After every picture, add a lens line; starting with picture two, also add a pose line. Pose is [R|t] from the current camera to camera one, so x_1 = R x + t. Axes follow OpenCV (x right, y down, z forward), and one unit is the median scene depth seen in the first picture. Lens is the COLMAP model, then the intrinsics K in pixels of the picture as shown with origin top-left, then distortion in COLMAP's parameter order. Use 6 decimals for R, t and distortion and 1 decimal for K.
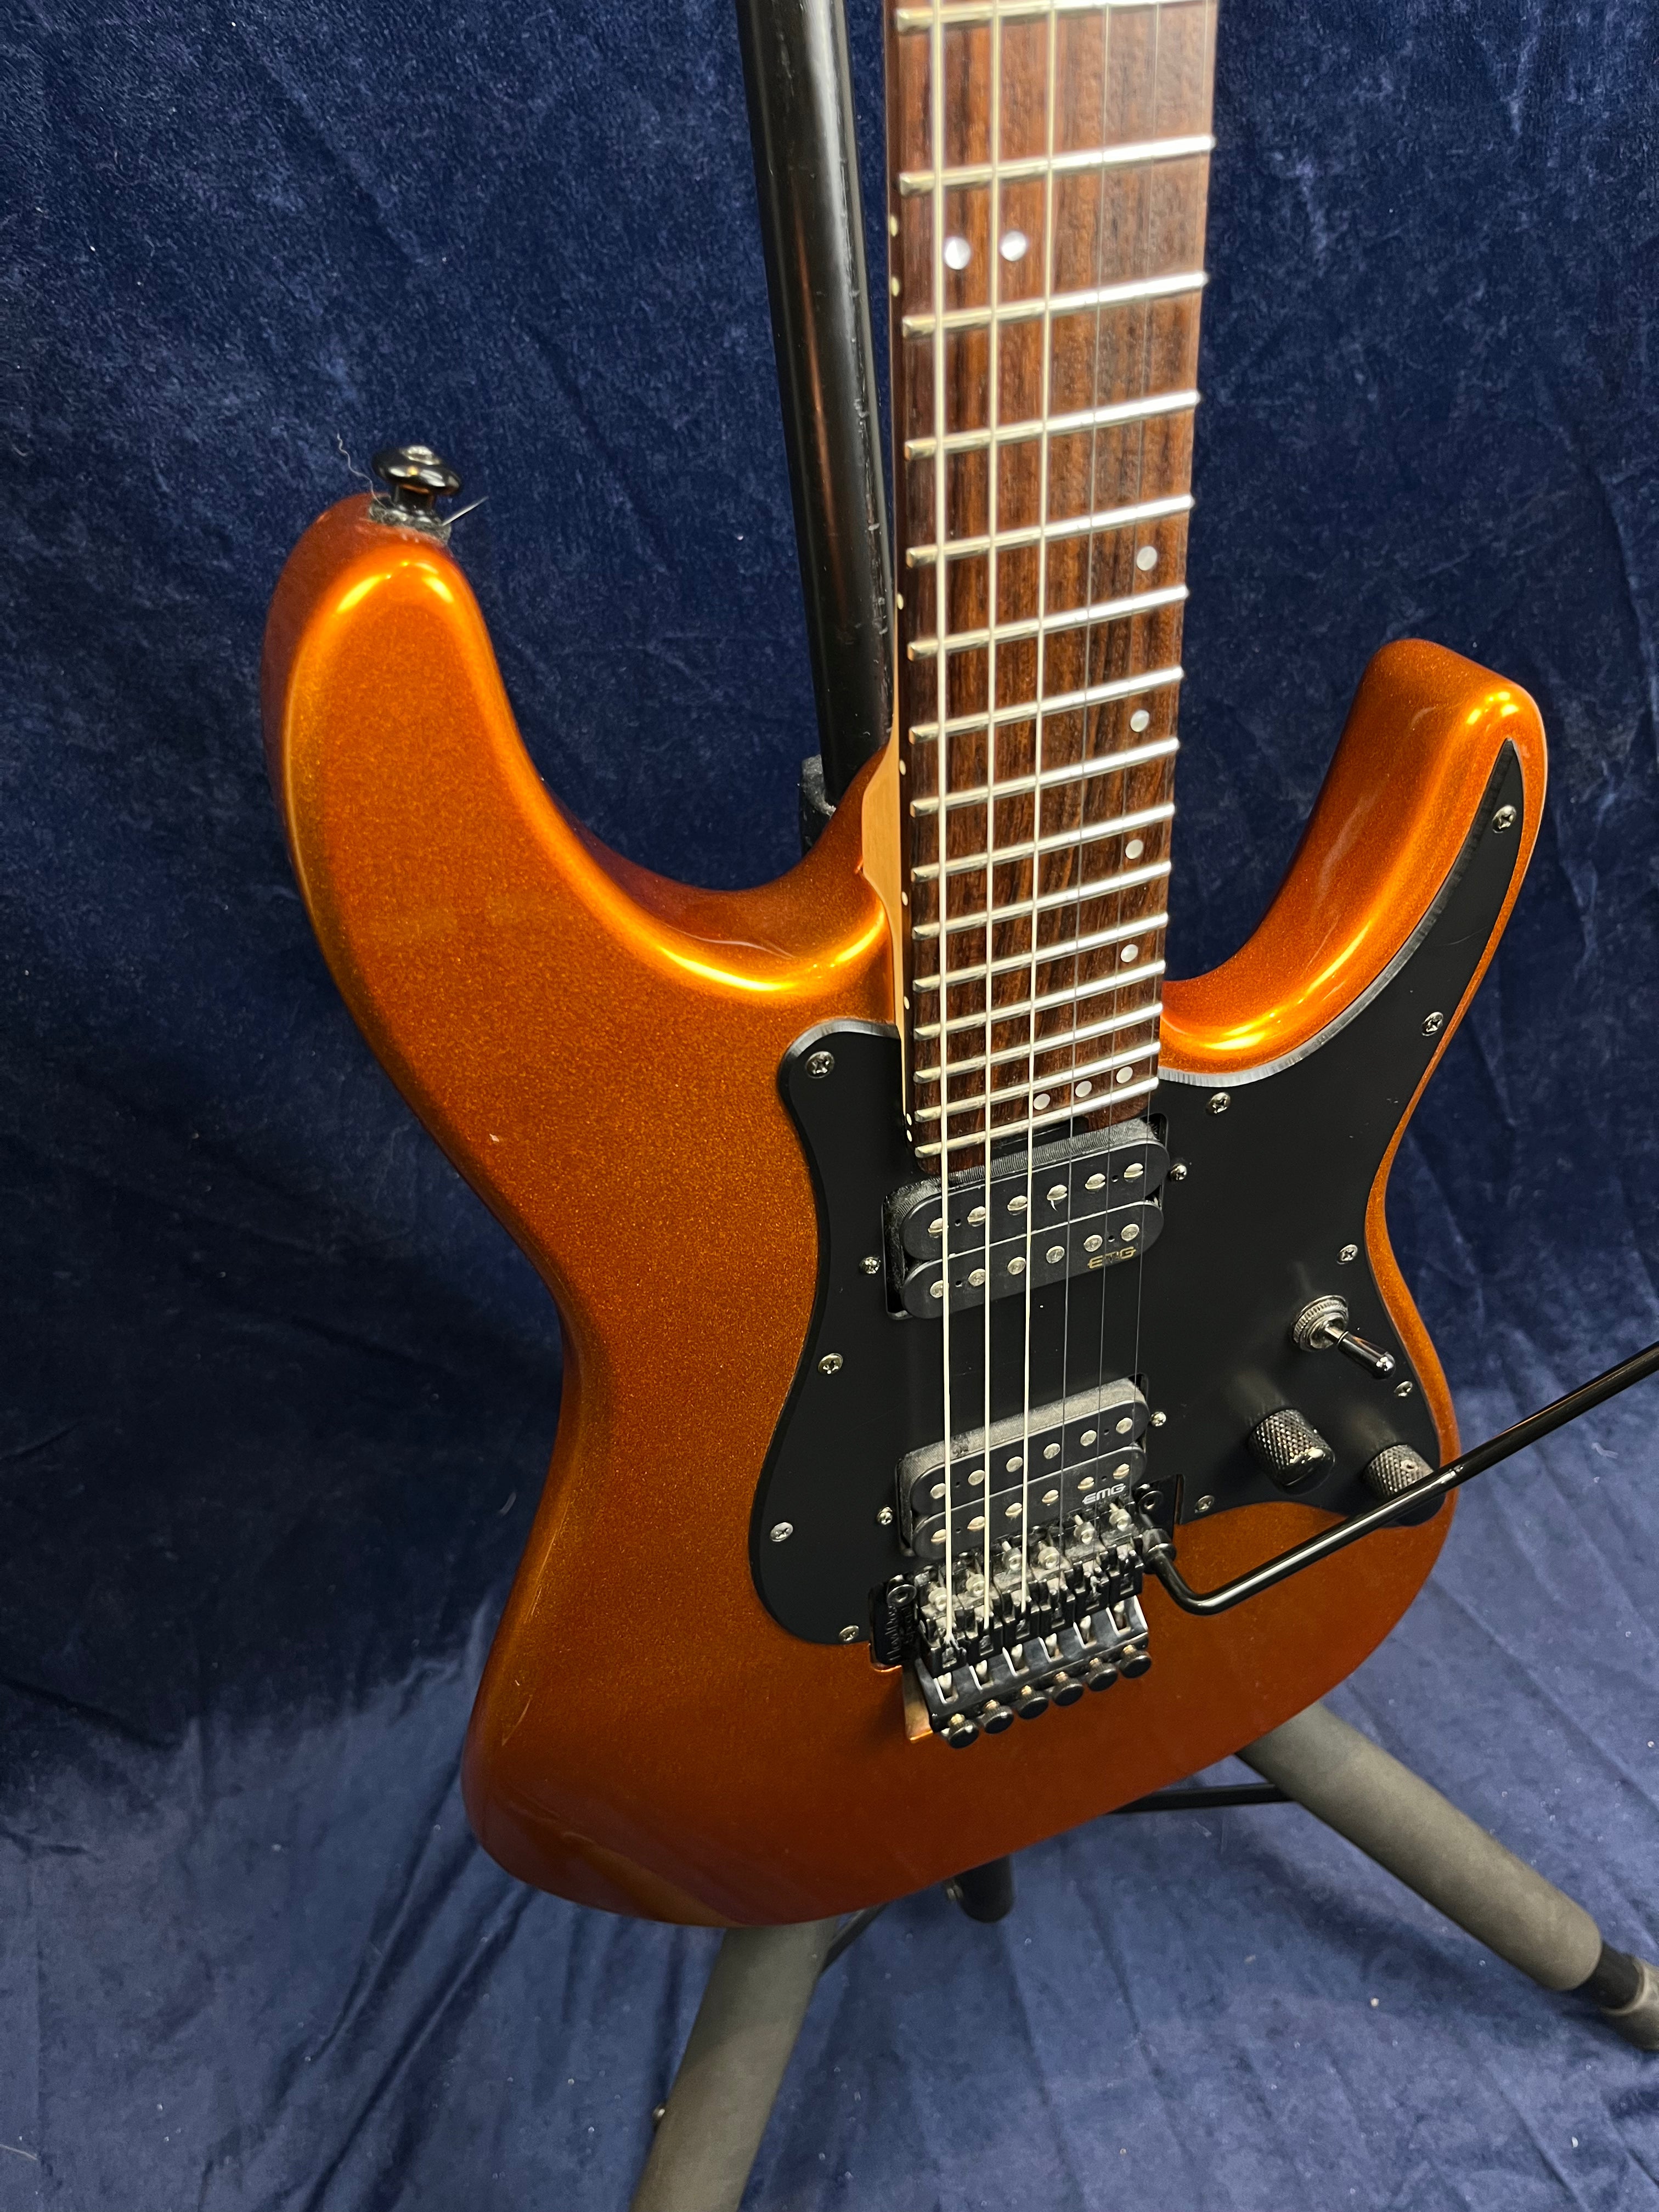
lens RADIAL K [[1701.7, 0, 836.9], [0, 1701.7, 1095.9], [0, 0, 1]] dist [0.049440, -0.085171]
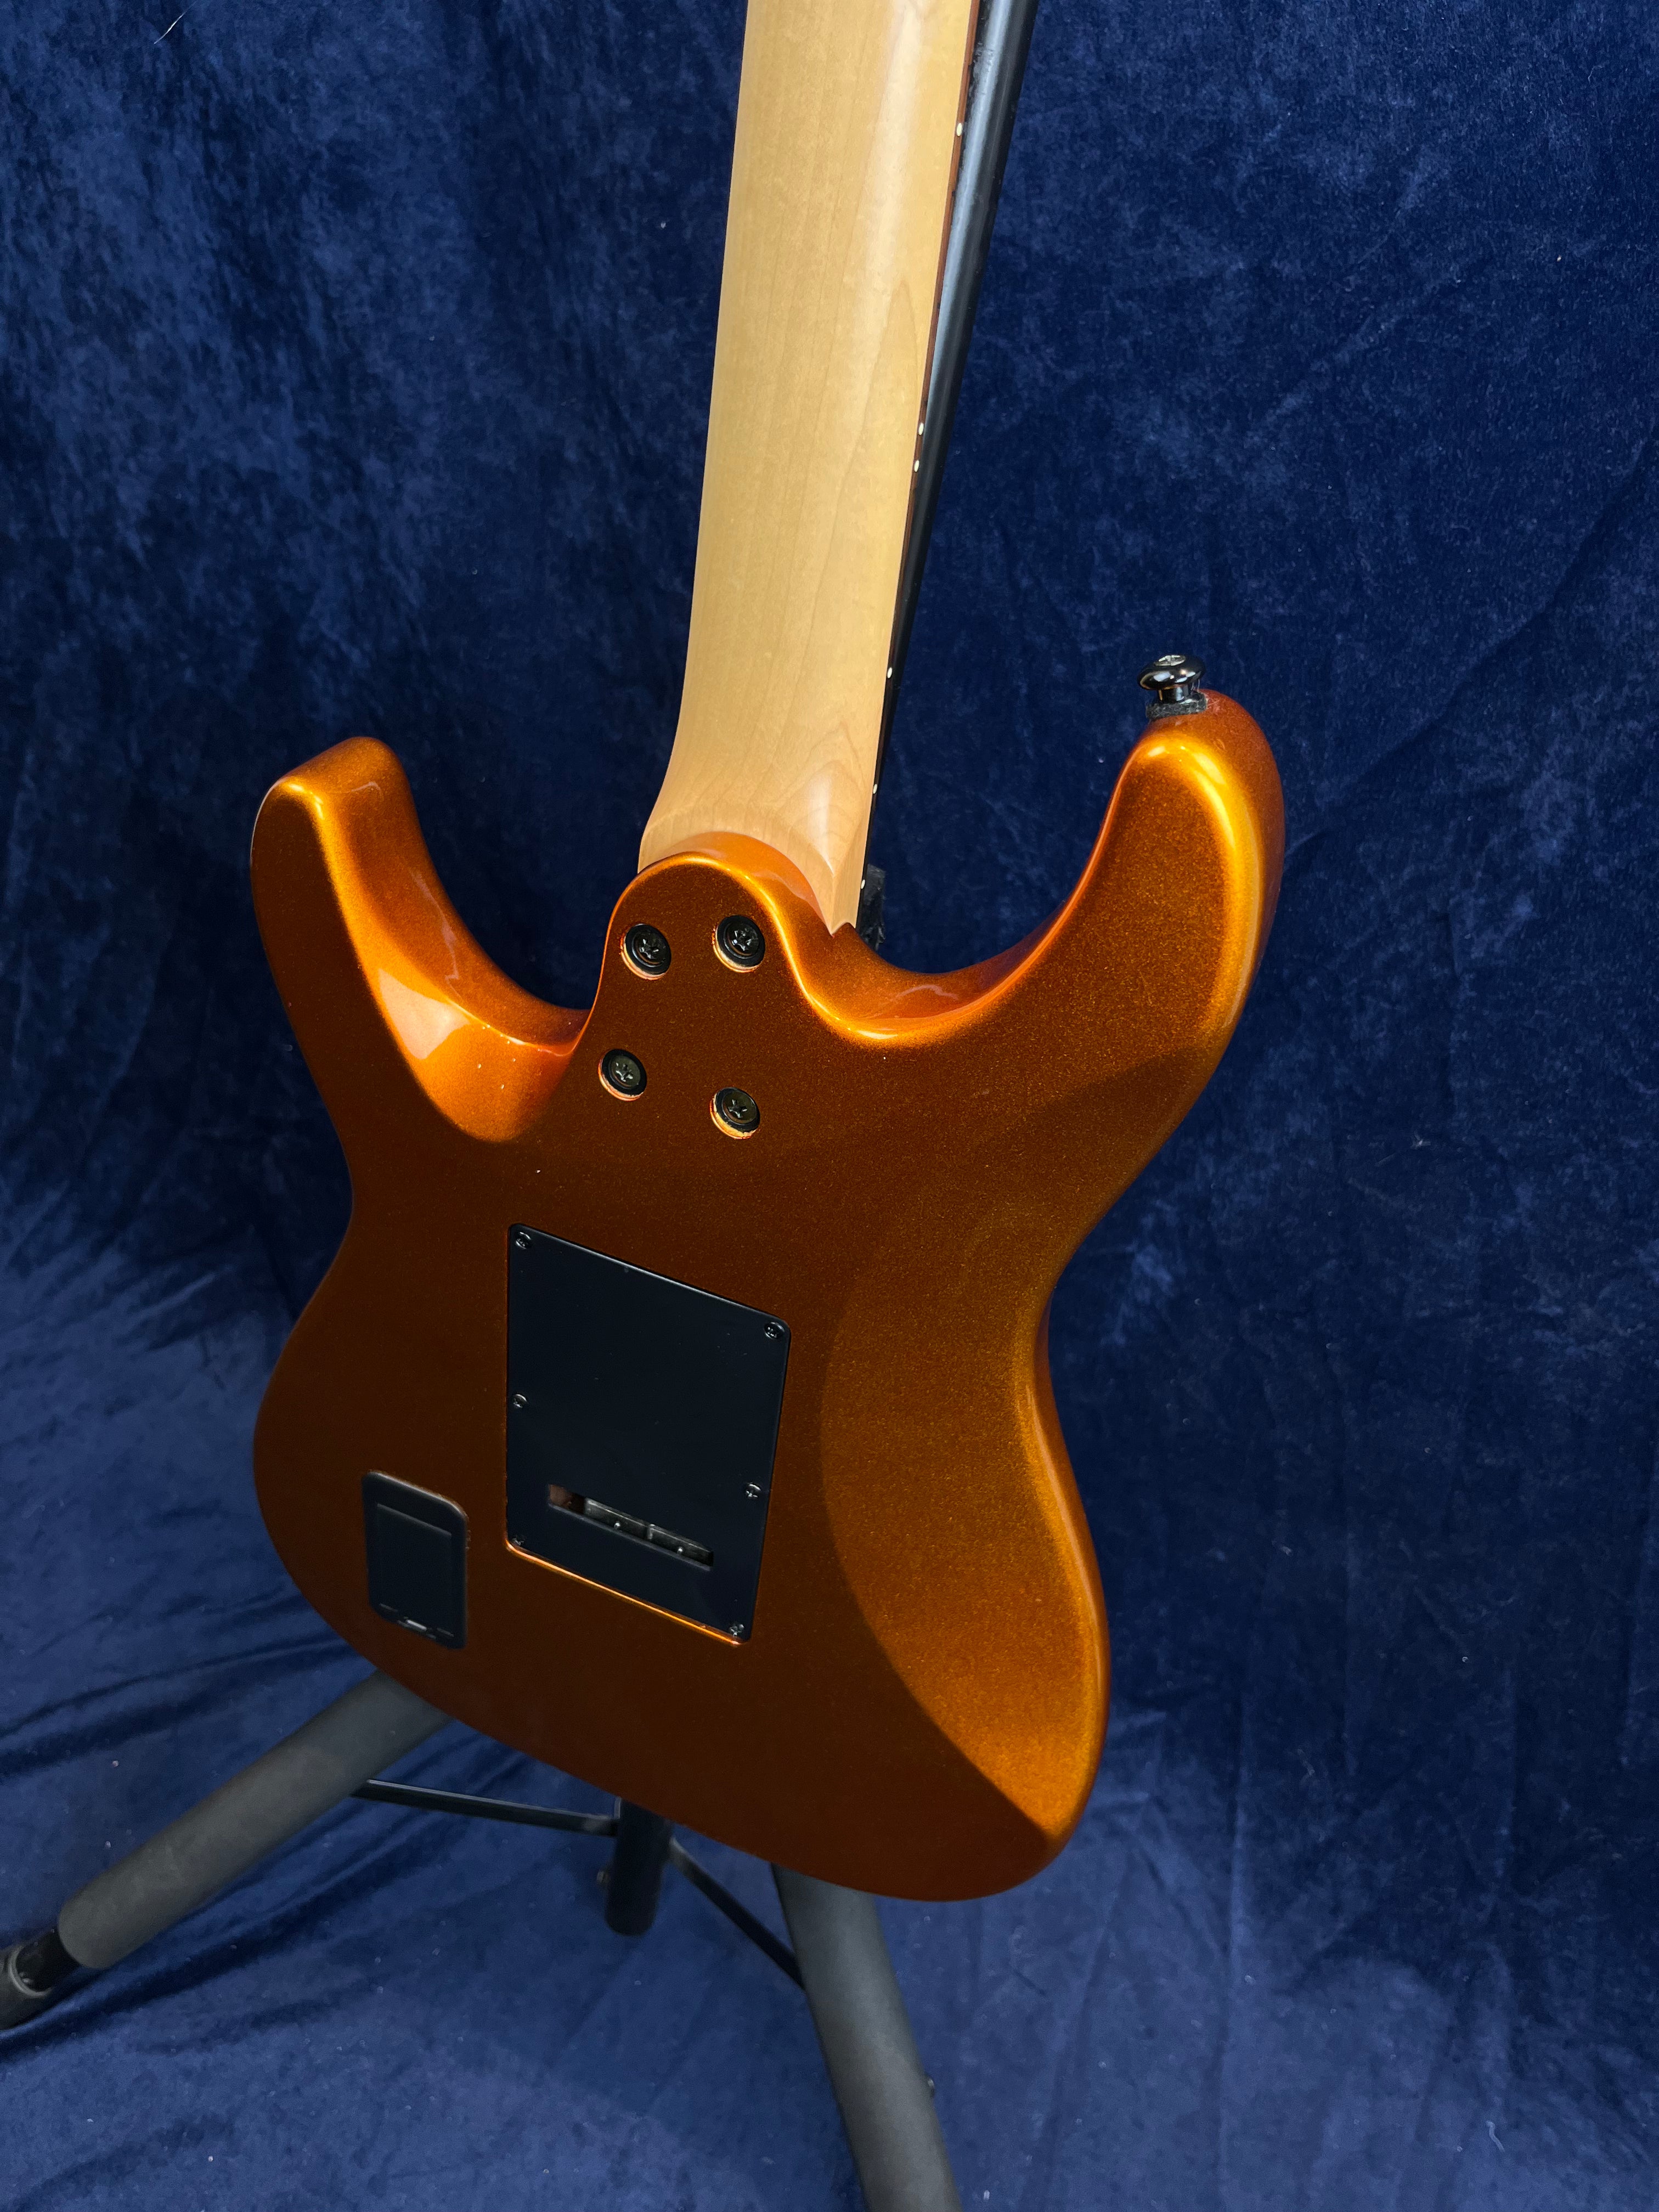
lens RADIAL K [[1701.7, 0, 846.7], [0, 1701.7, 1119.1], [0, 0, 1]] dist [0.049440, -0.085171]
pose [[0.708657, 0.533568, -0.461639, 0.473617], [-0.589442, 0.807316, 0.028259, -0.056956], [0.387767, 0.252084, 0.886617, -0.040416]]
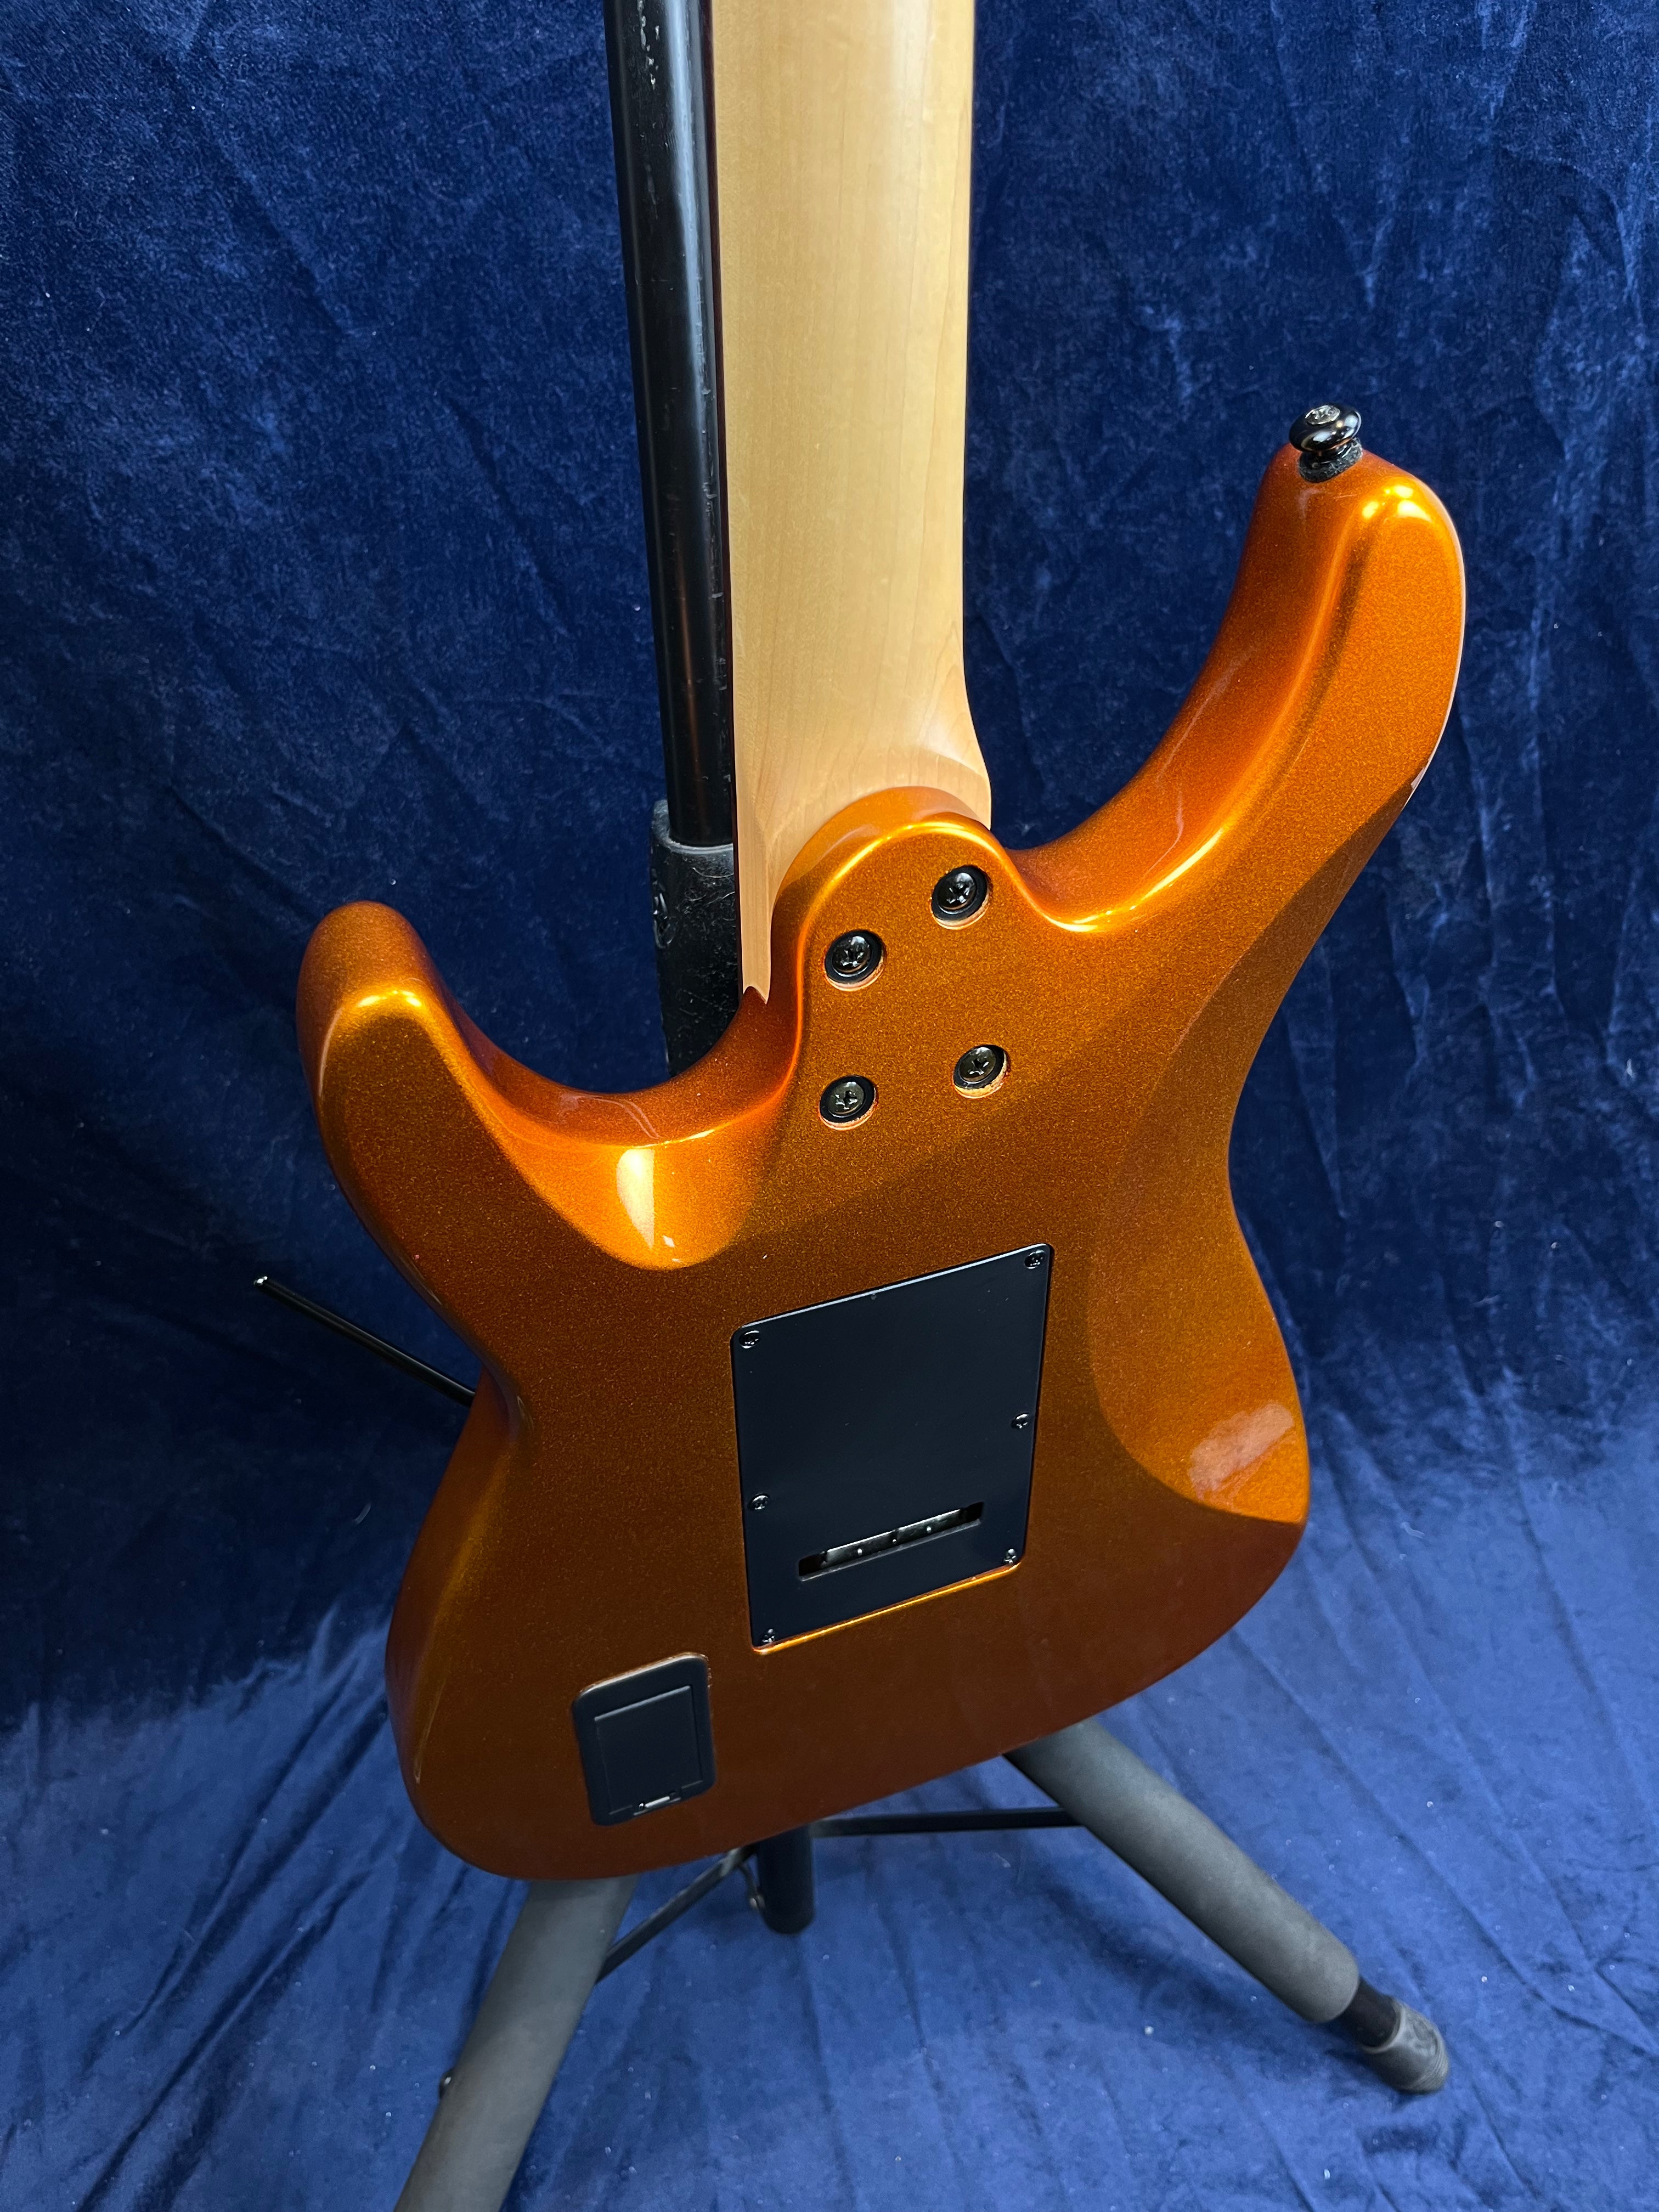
lens RADIAL K [[1701.7, 0, 844.2], [0, 1701.7, 1121.3], [0, 0, 1]] dist [0.049440, -0.085171]
pose [[0.996706, 0.070078, 0.040816, 0.050961], [-0.068269, 0.996689, -0.044158, 0.035856], [-0.043776, 0.041227, 0.998190, -0.073503]]
